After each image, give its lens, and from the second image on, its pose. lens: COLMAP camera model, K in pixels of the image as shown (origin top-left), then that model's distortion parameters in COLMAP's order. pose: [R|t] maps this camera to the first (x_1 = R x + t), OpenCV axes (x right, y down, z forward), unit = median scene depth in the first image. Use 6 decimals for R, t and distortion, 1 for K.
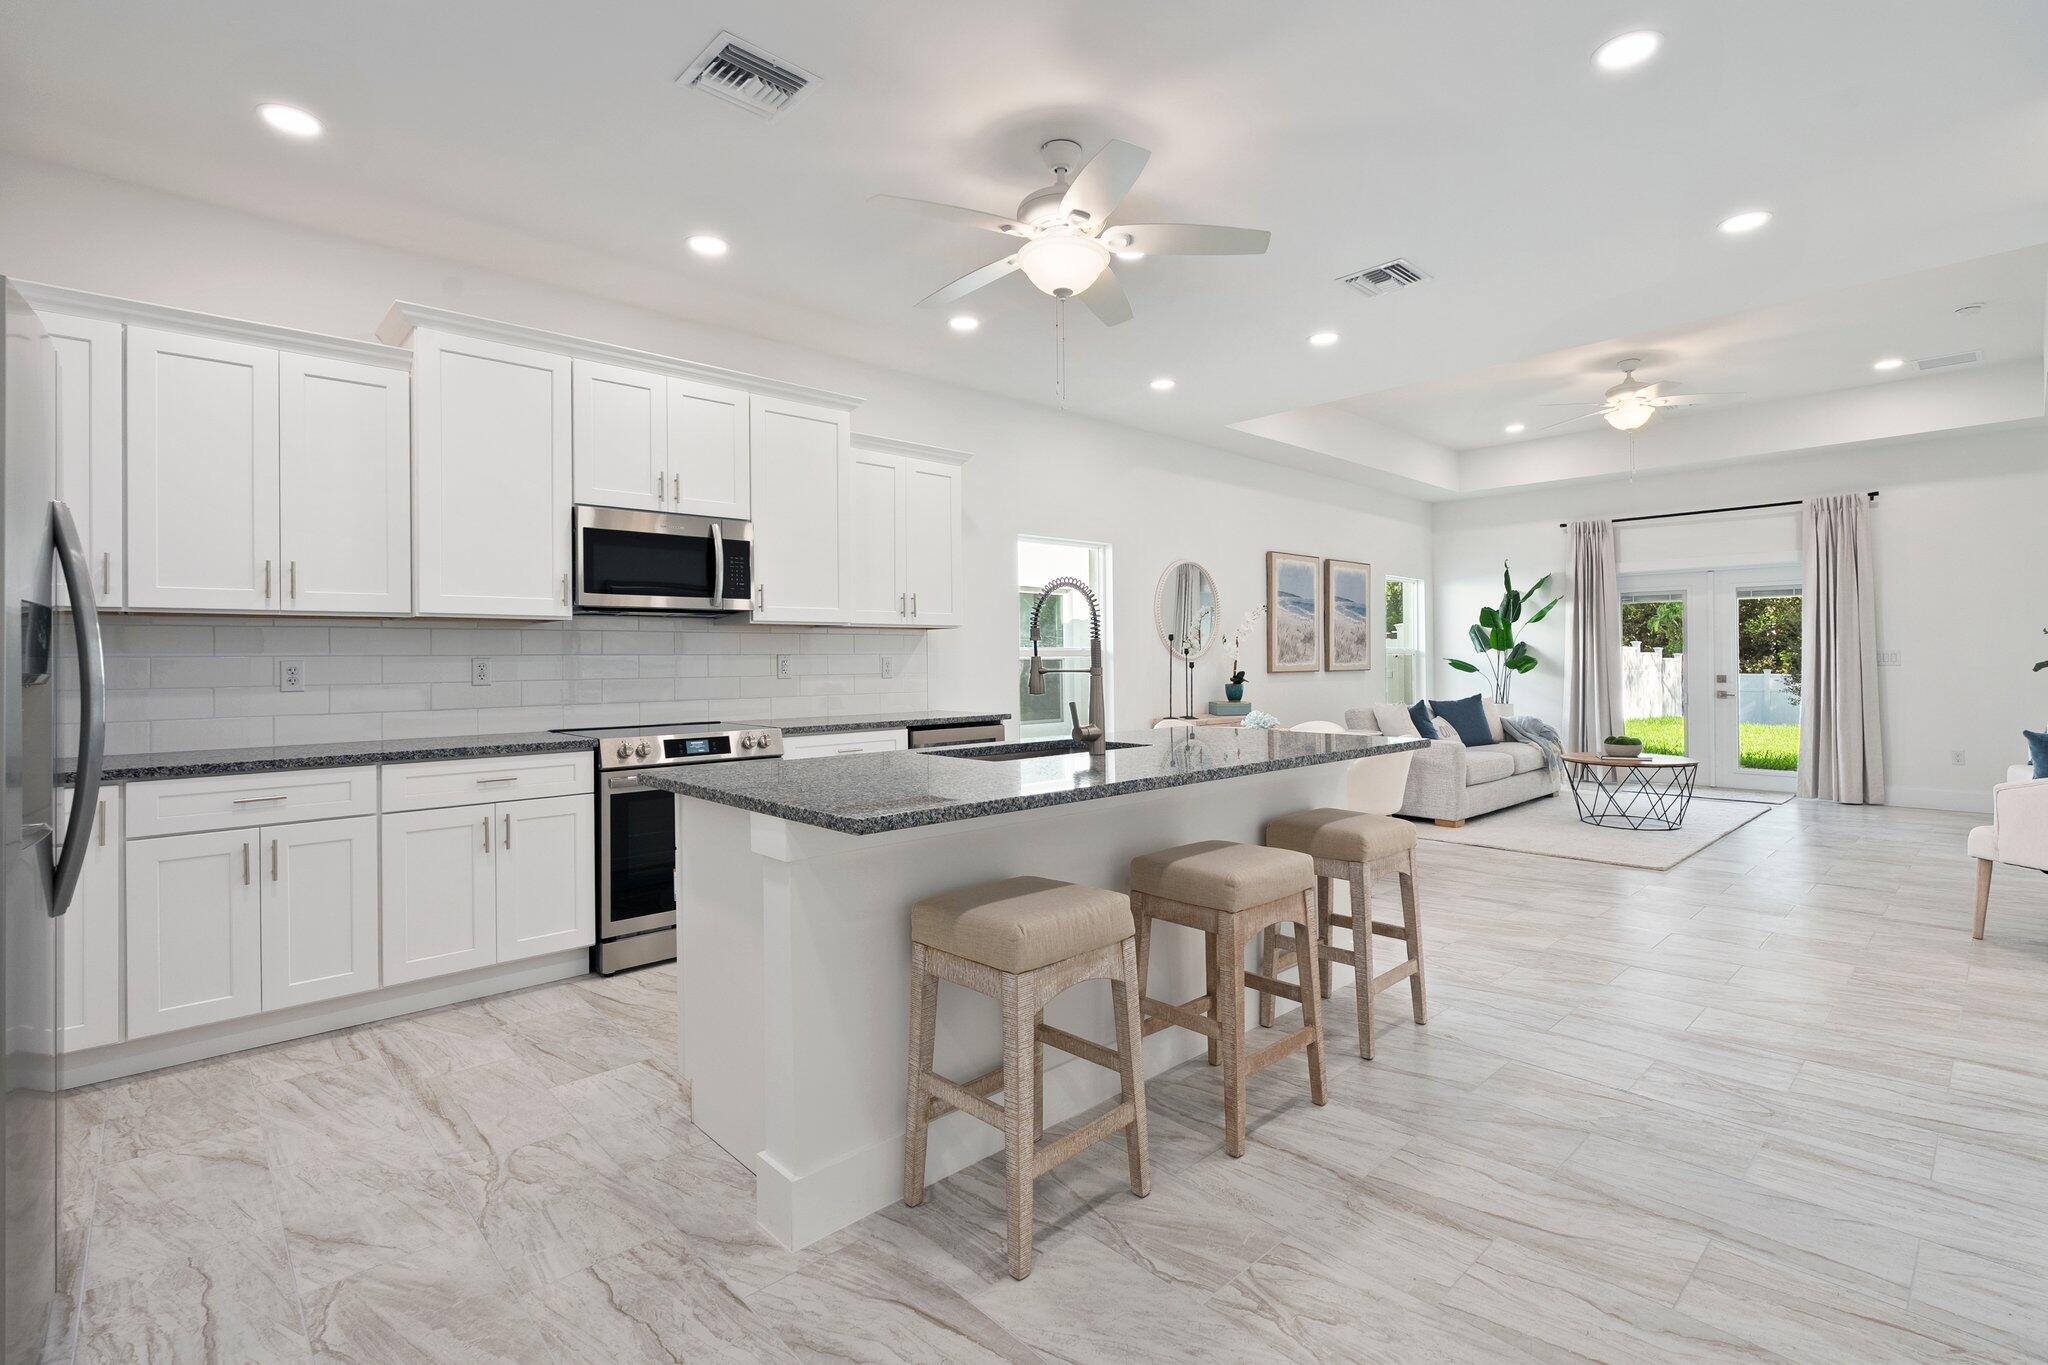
lens RADIAL K [[929.7, 0, 1041.3], [0, 929.7, 651.7], [0, 0, 1]] dist [-0.003447, -0.000472]
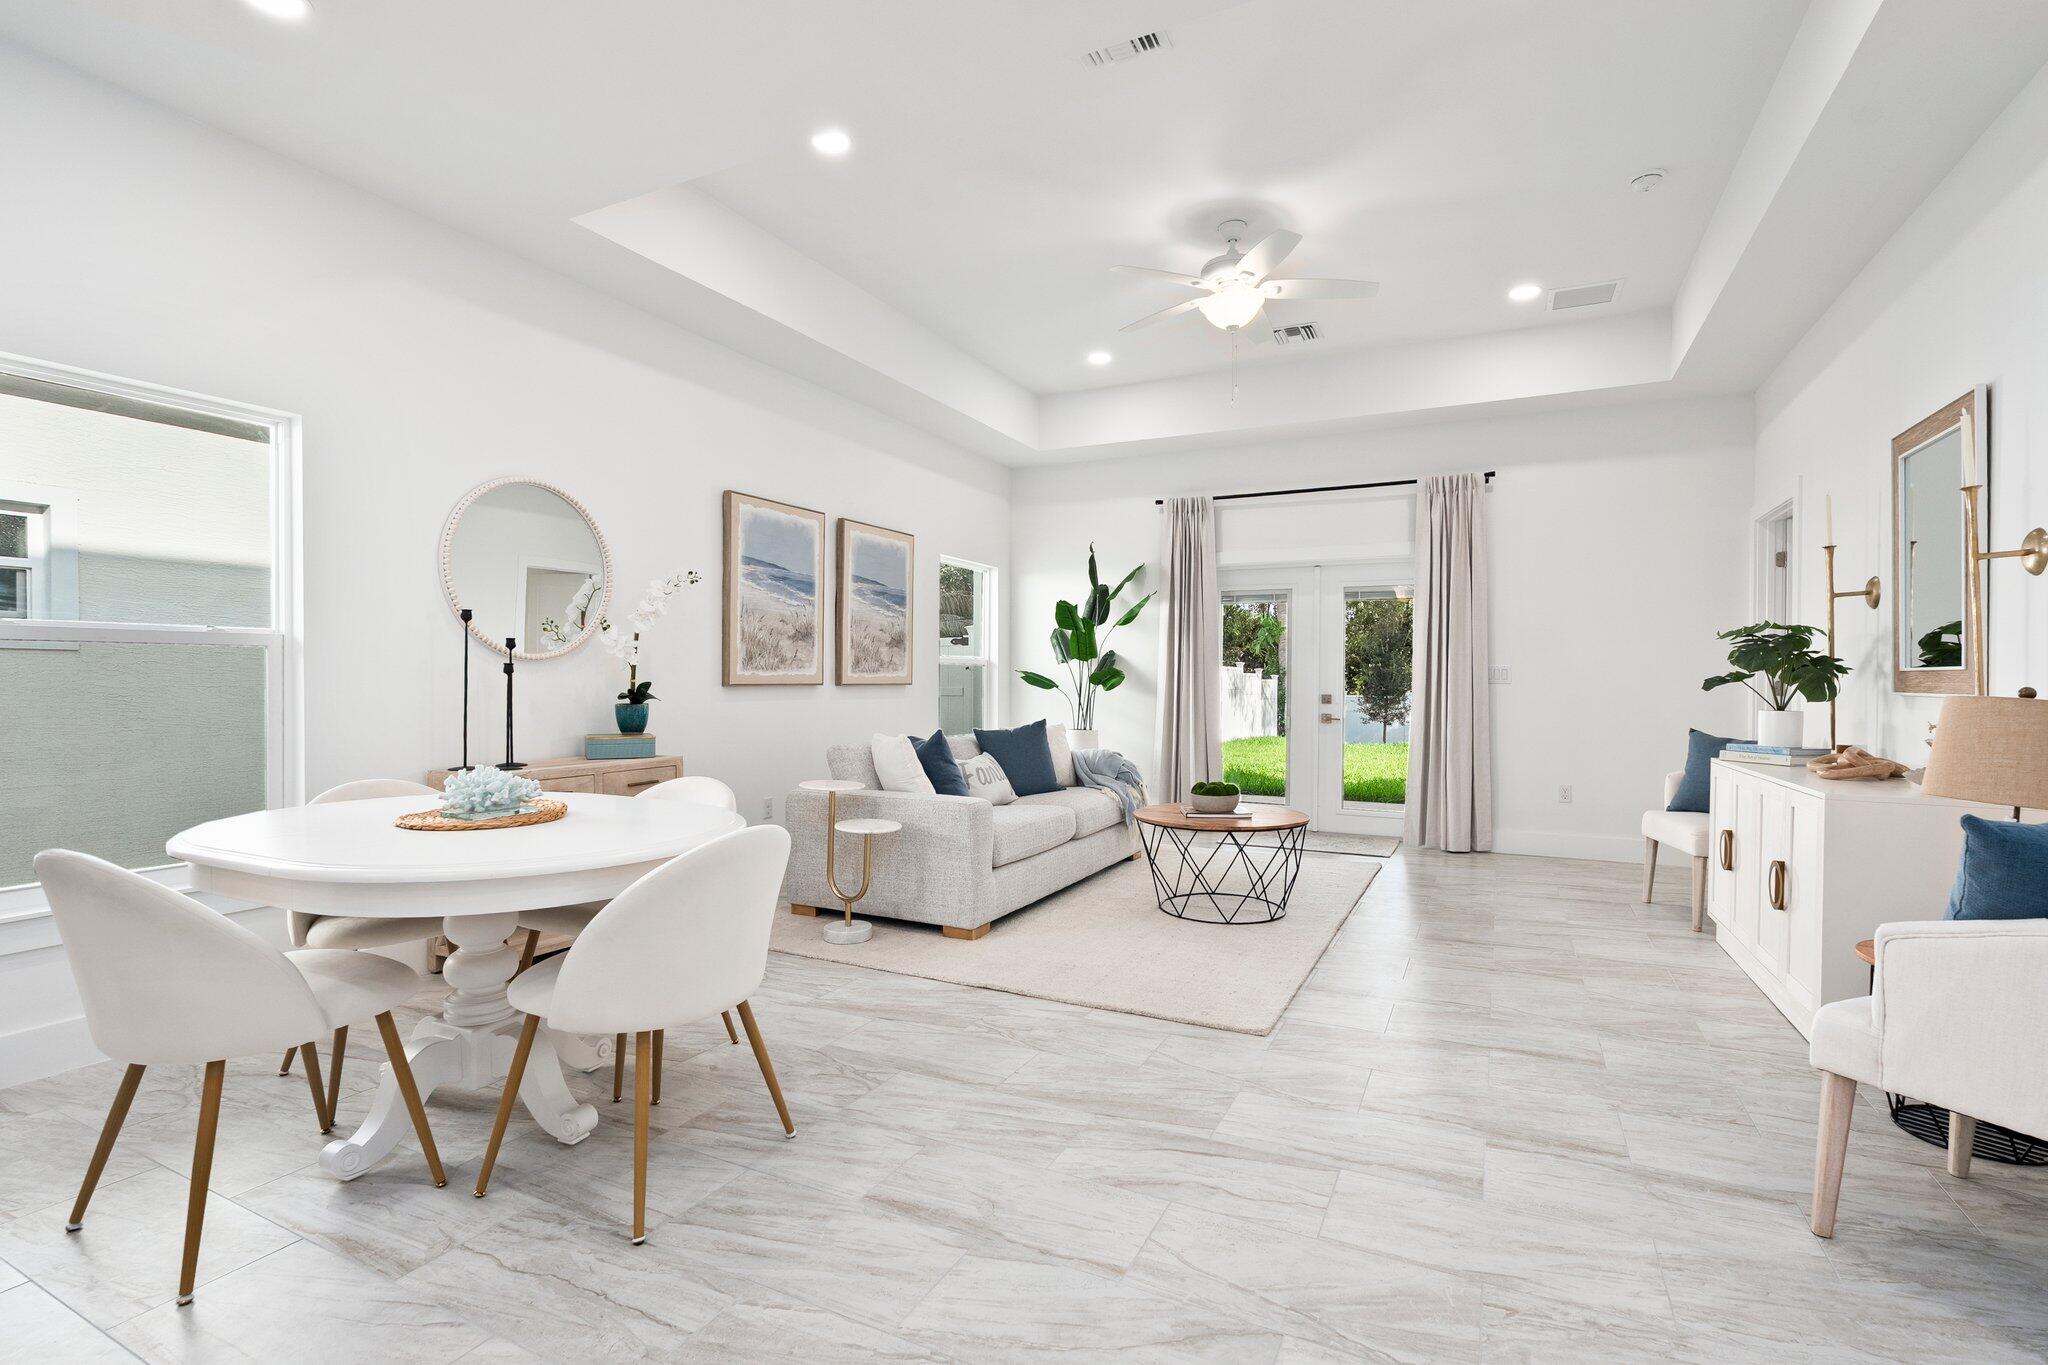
lens RADIAL K [[939.0, 0, 1037.1], [0, 939.0, 683.4], [0, 0, 1]] dist [-0.000949, 0.000388]
pose [[0.937311, 0.010663, 0.348331, 0.224371], [-0.015656, 0.999811, 0.011520, 0.010613], [-0.348142, -0.016251, 0.937301, 0.341170]]
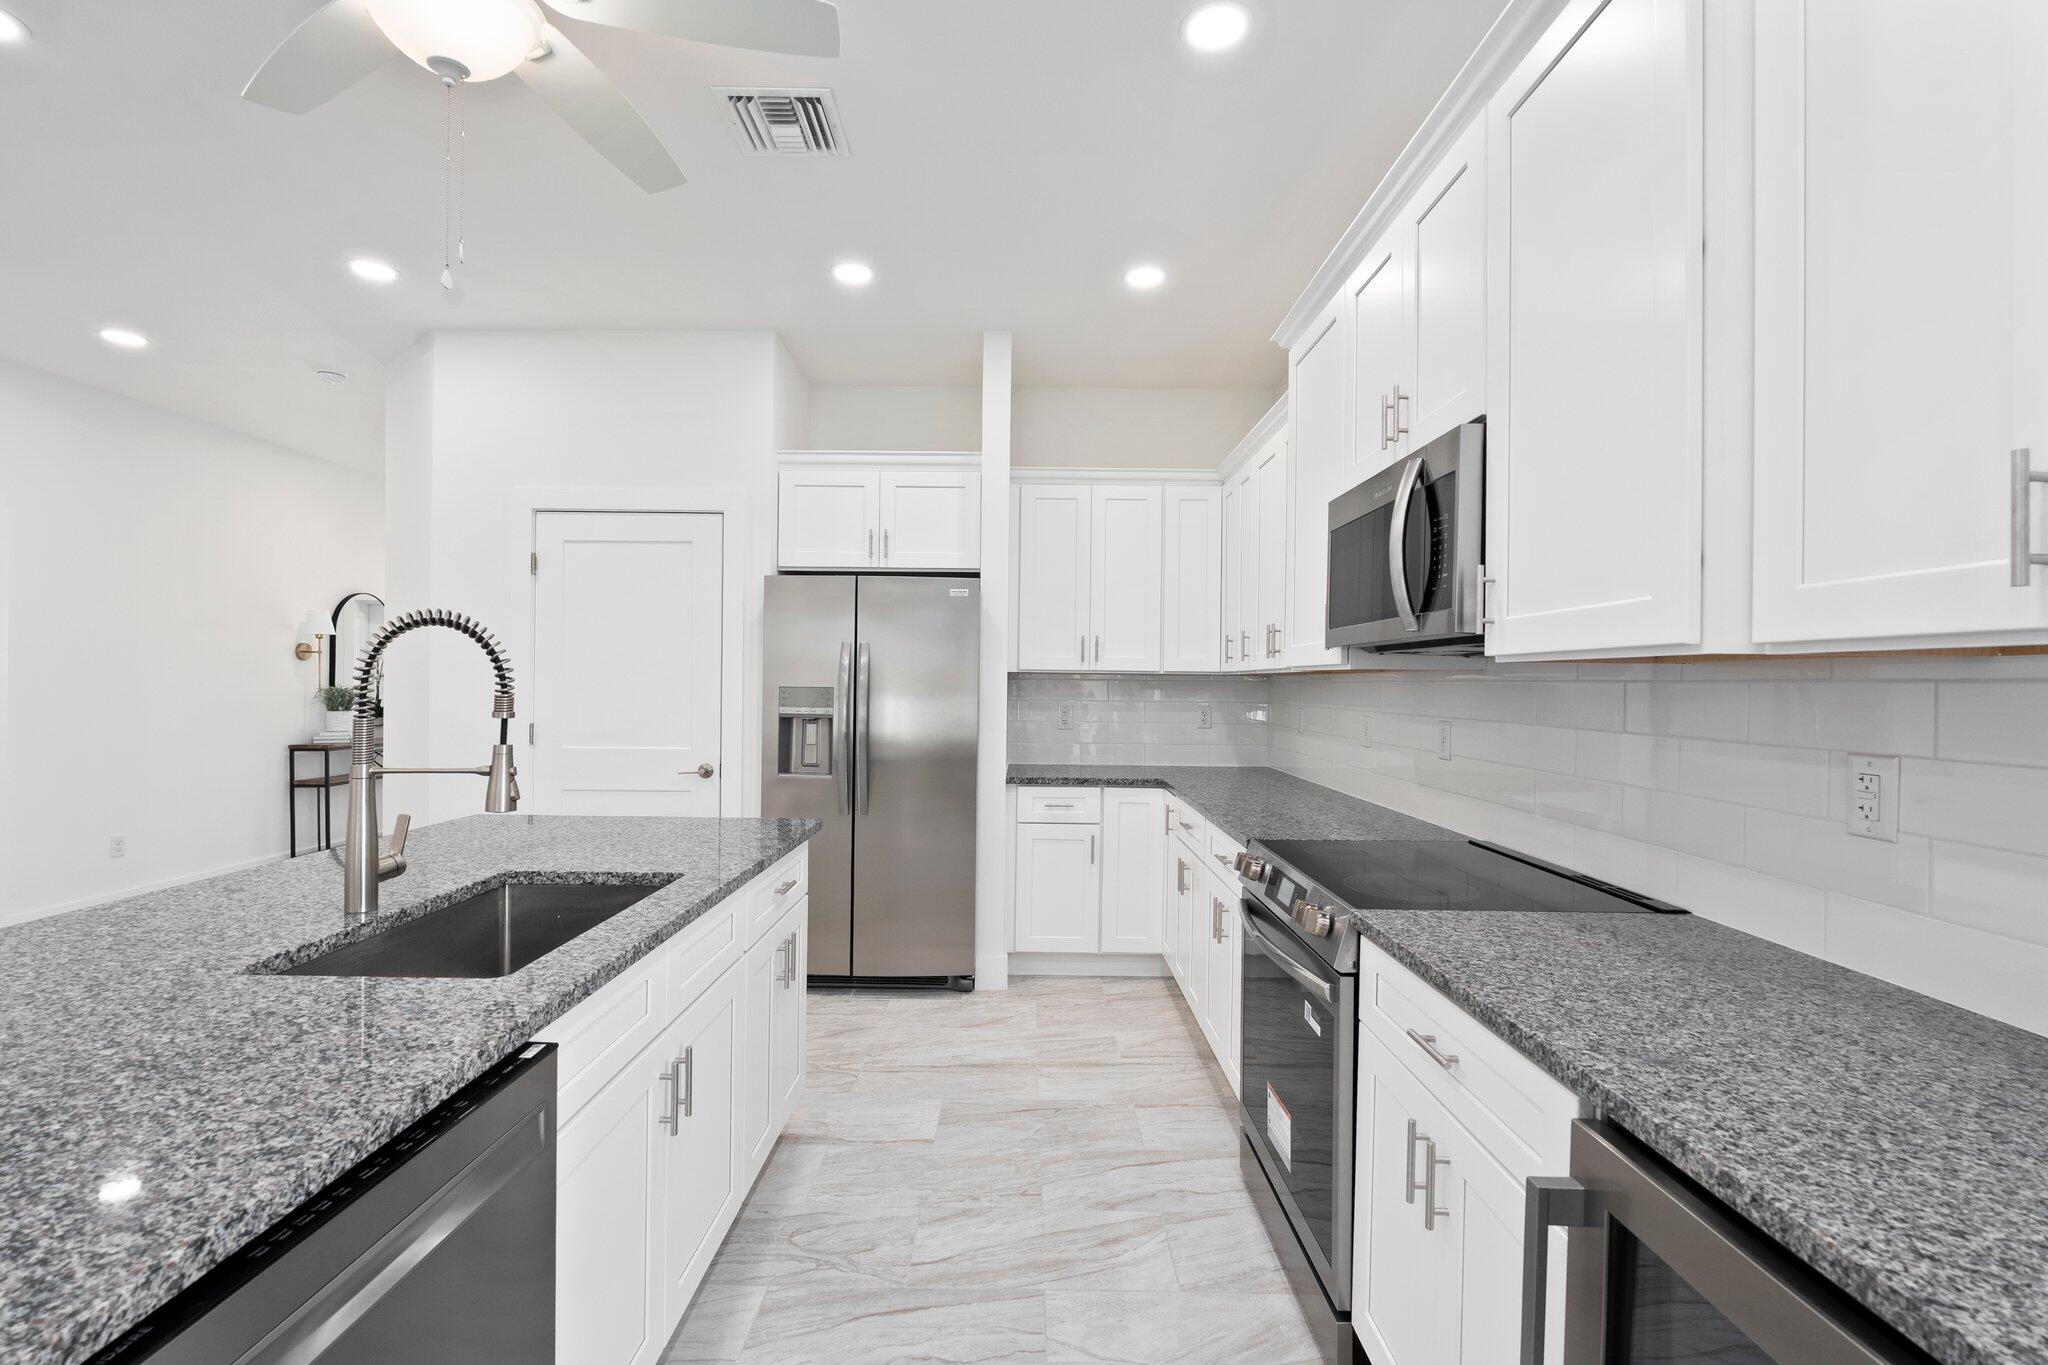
lens RADIAL K [[913.4, 0, 1024.0], [0, 913.4, 682.5], [0, 0, 1]] dist [-0.002467, -0.001071]
pose [[-0.683722, 0.001244, -0.729741, 0.068505], [0.000516, 0.999999, 0.001221, -0.012099], [0.729742, 0.000458, -0.683722, 0.616854]]
